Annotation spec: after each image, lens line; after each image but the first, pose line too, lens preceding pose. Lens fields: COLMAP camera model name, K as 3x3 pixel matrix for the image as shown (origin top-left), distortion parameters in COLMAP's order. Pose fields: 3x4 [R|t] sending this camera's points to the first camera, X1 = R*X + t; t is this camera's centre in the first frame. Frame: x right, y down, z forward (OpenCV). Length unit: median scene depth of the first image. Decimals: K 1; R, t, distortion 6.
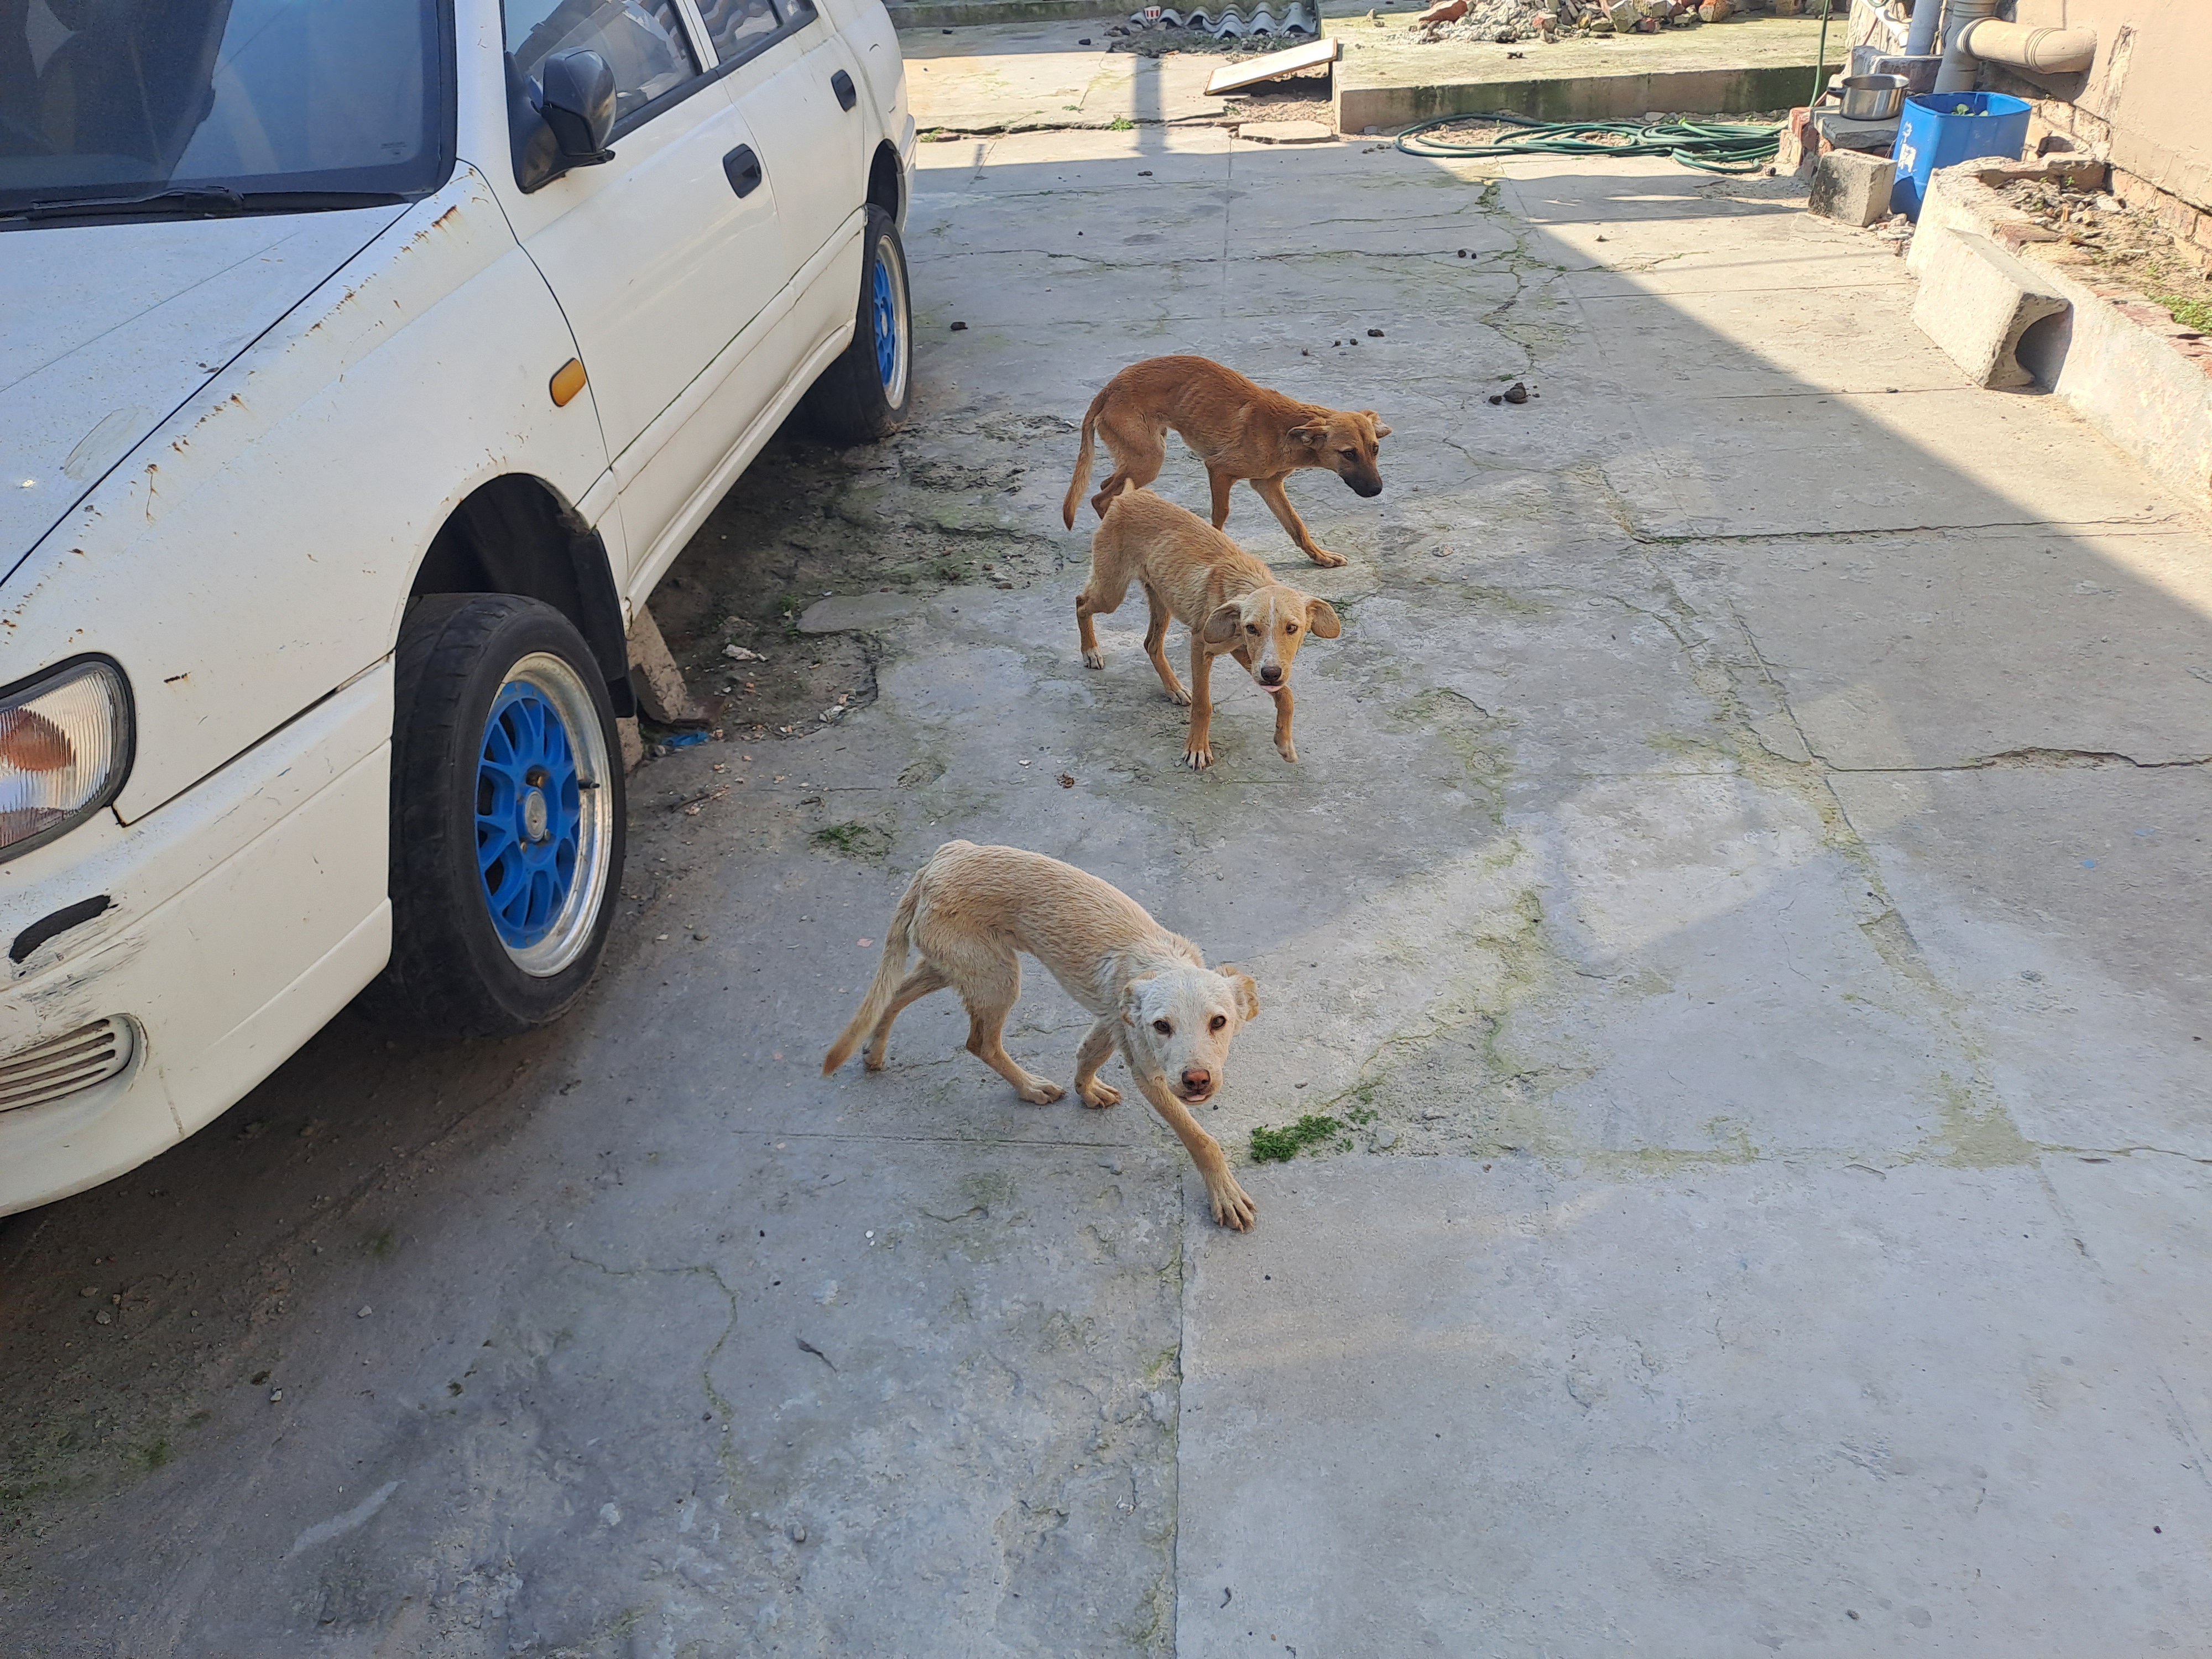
lens RADIAL K [[1624.9, 0, 1125.1], [0, 1624.9, 825.4], [0, 0, 1]] dist [0.064958, -0.064605]
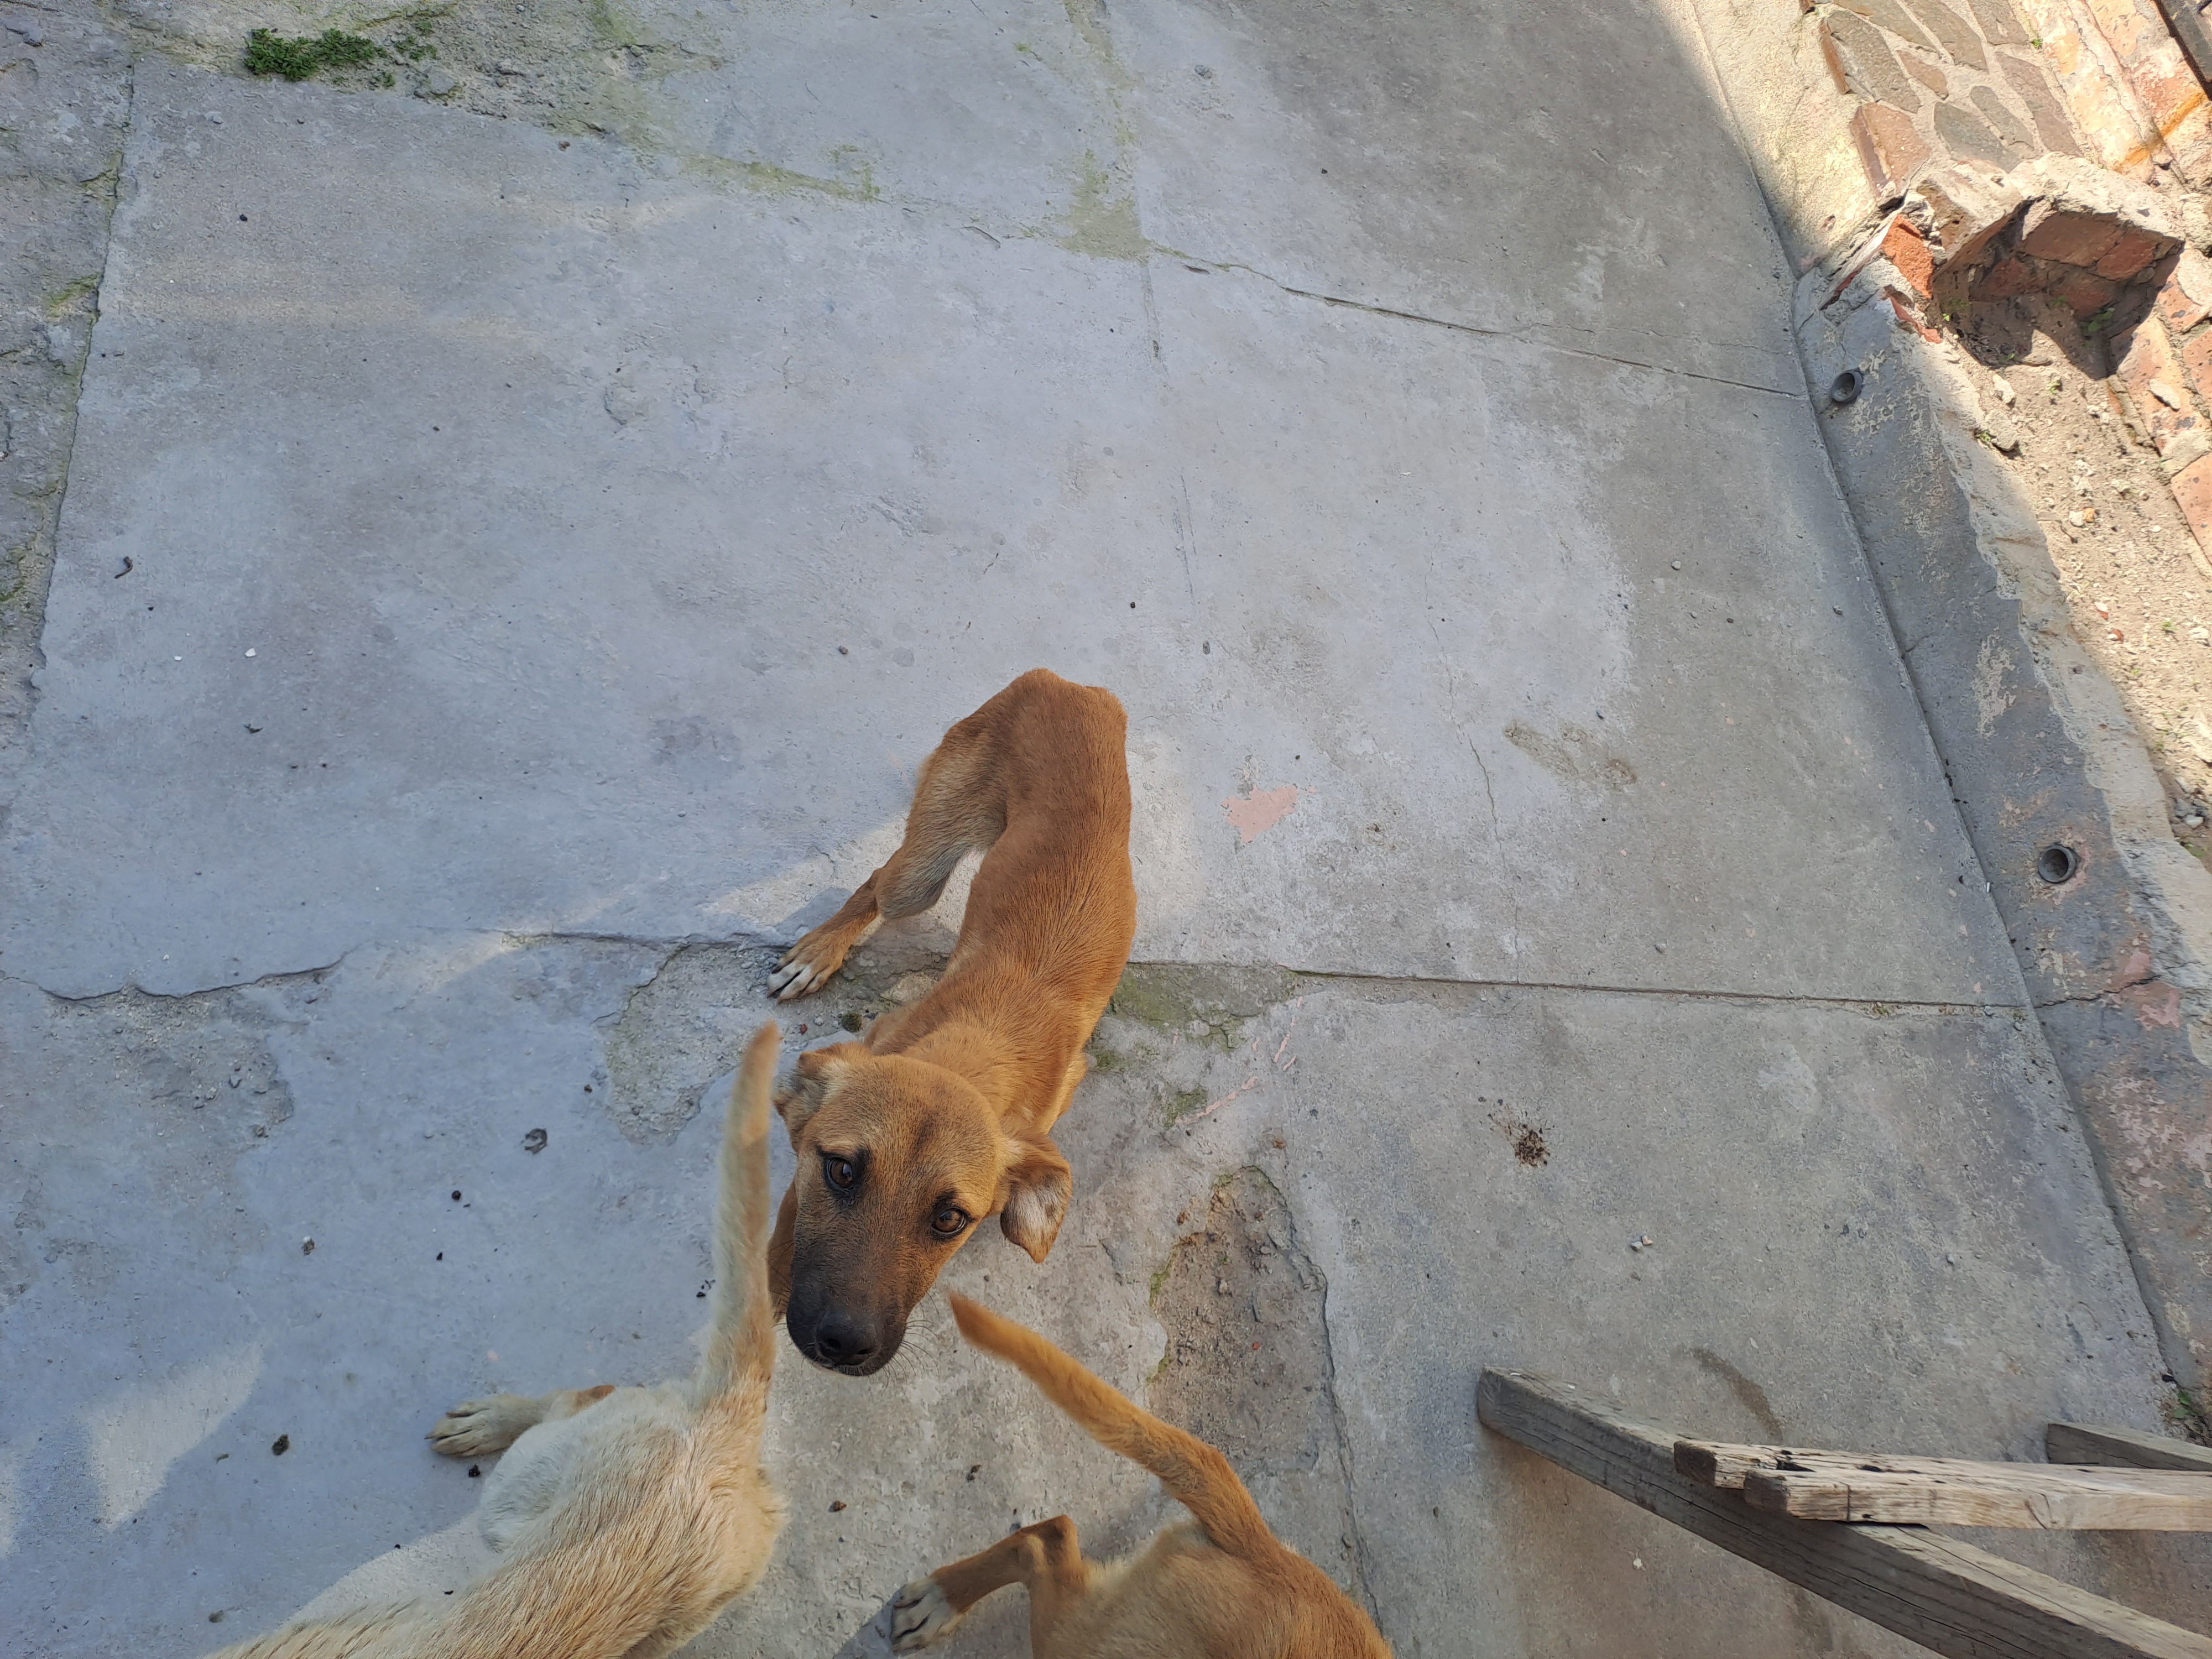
lens RADIAL K [[1624.9, 0, 1087.1], [0, 1624.9, 824.6], [0, 0, 1]] dist [0.064958, -0.064605]
pose [[0.895186, 0.041865, 0.443722, 0.094026], [-0.259097, 0.858949, 0.441674, 0.062981], [-0.362644, -0.510347, 0.779766, 0.078725]]
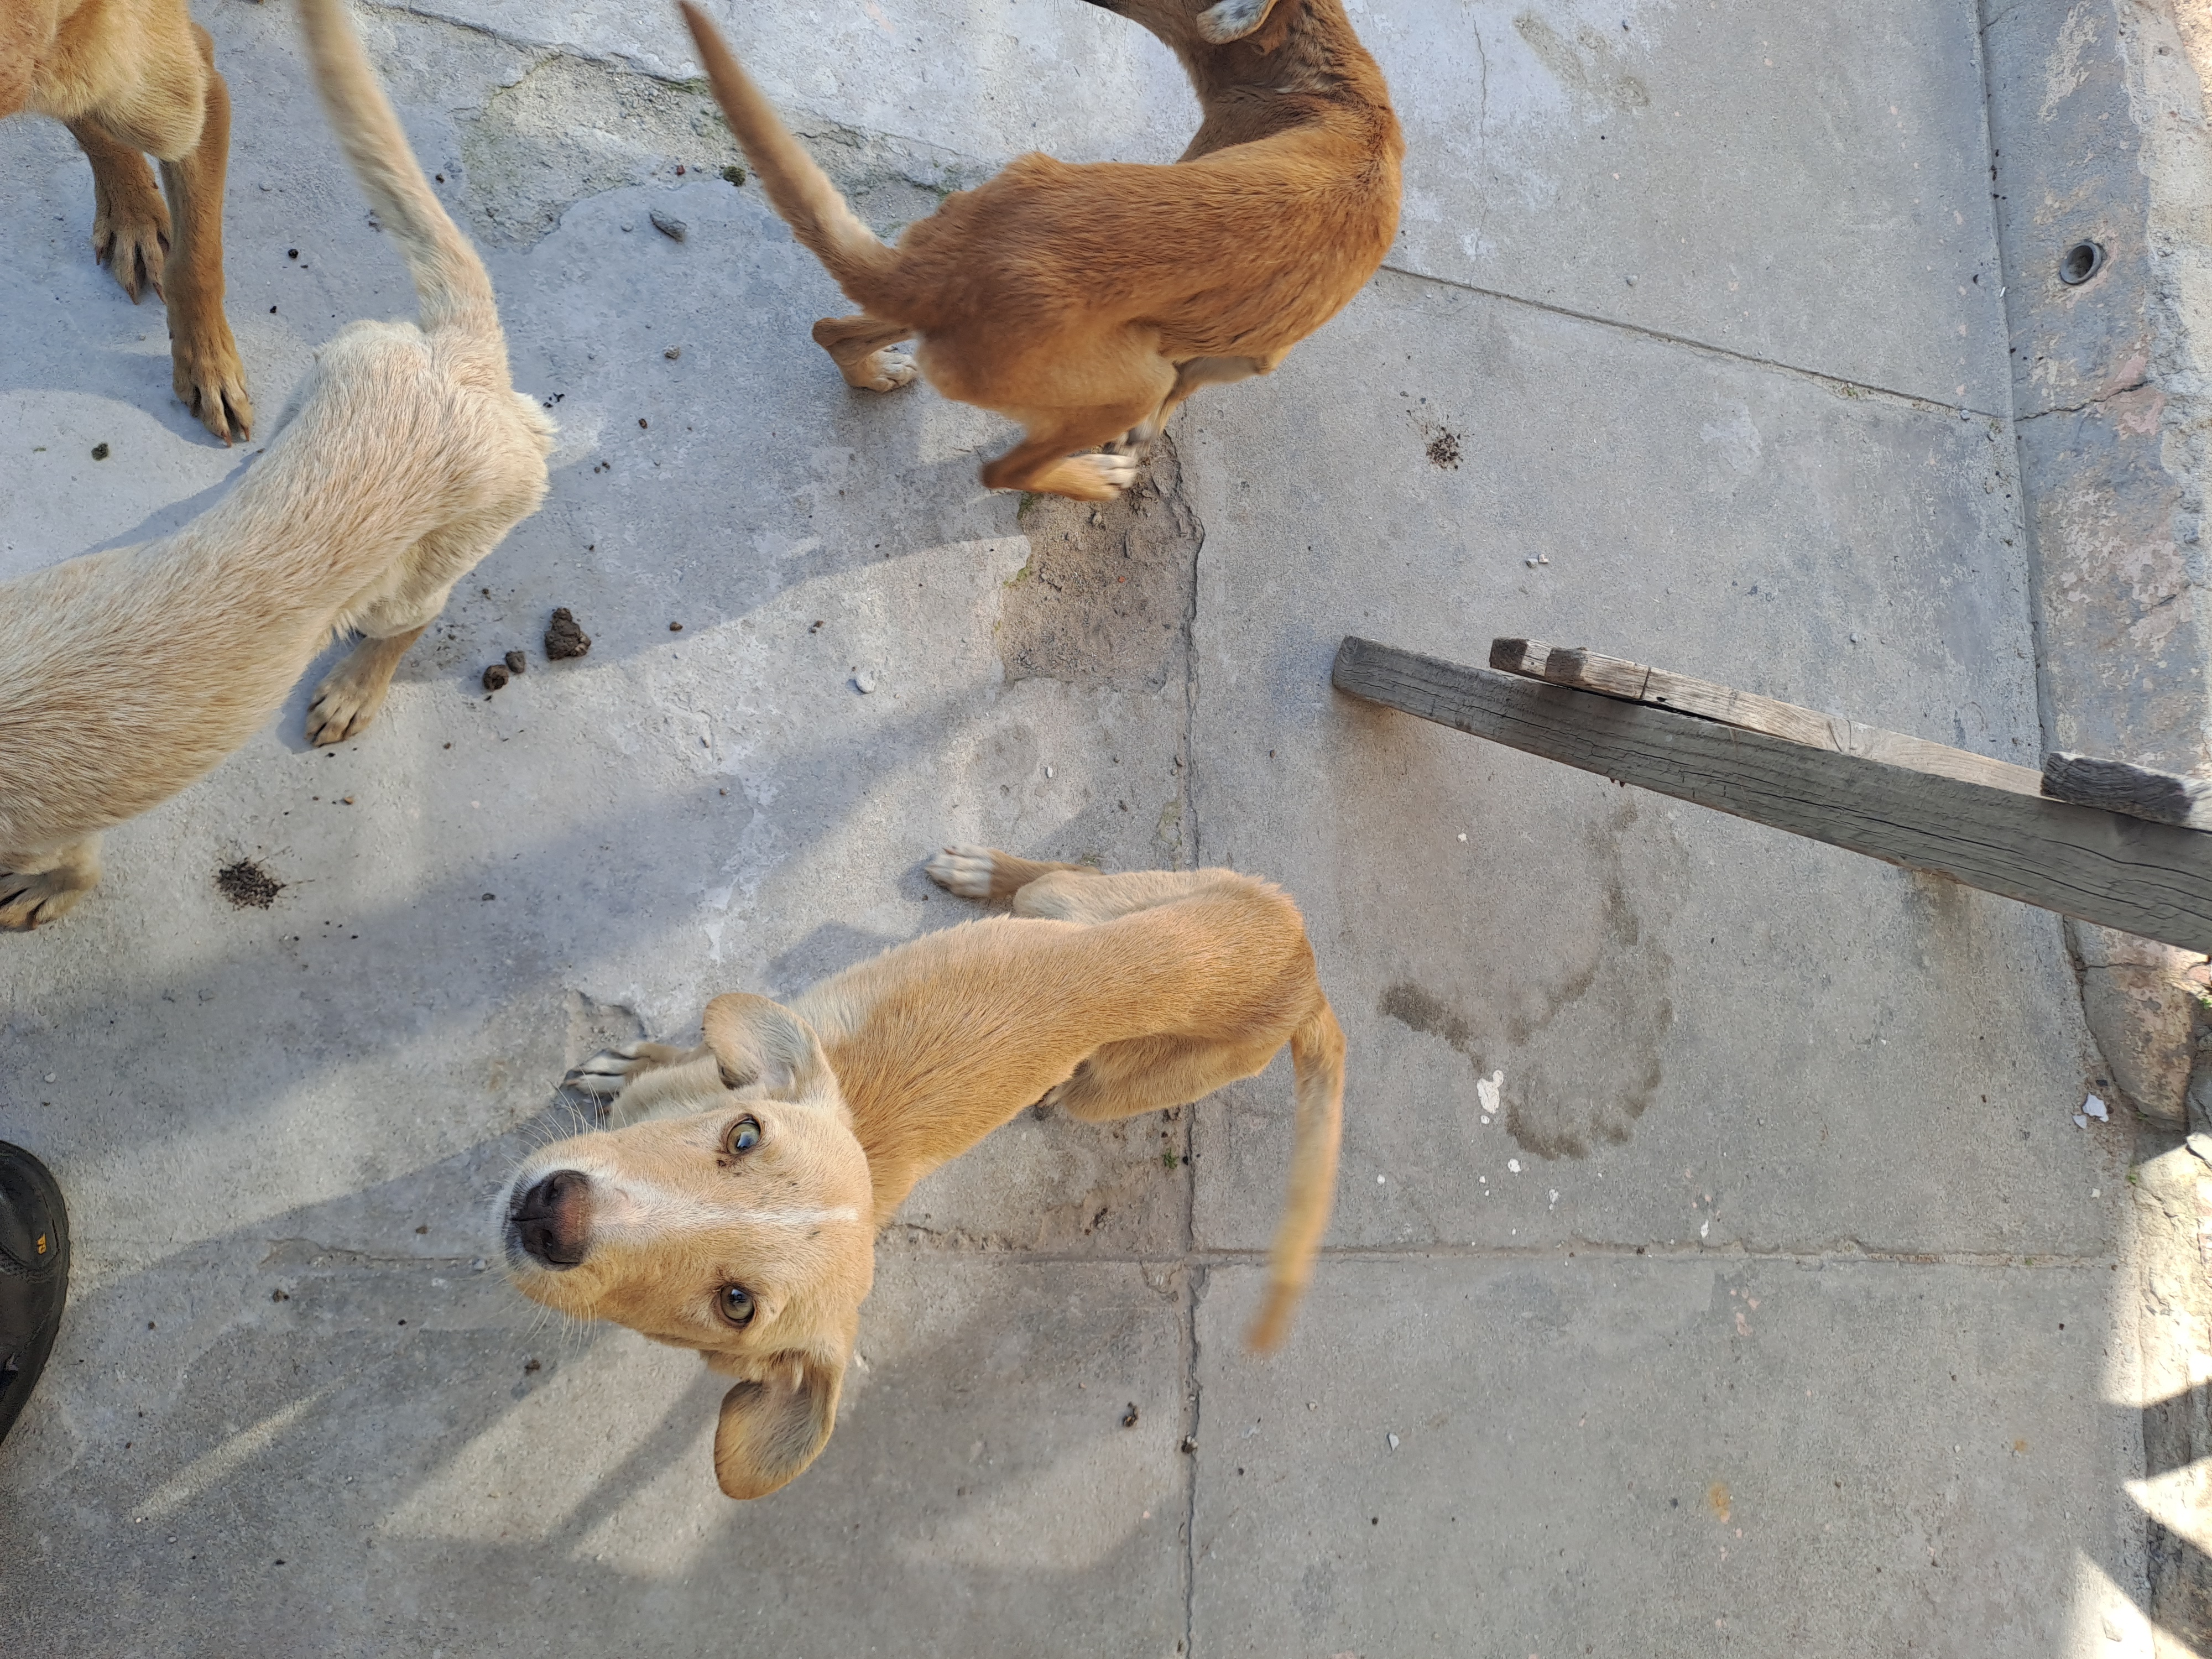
lens RADIAL K [[1624.9, 0, 1090.9], [0, 1624.9, 846.3], [0, 0, 1]] dist [0.064958, -0.064605]
pose [[0.899298, 0.038599, 0.435630, 0.160114], [-0.343920, 0.677727, 0.649927, 0.162568], [-0.270152, -0.734300, 0.622753, -0.015668]]
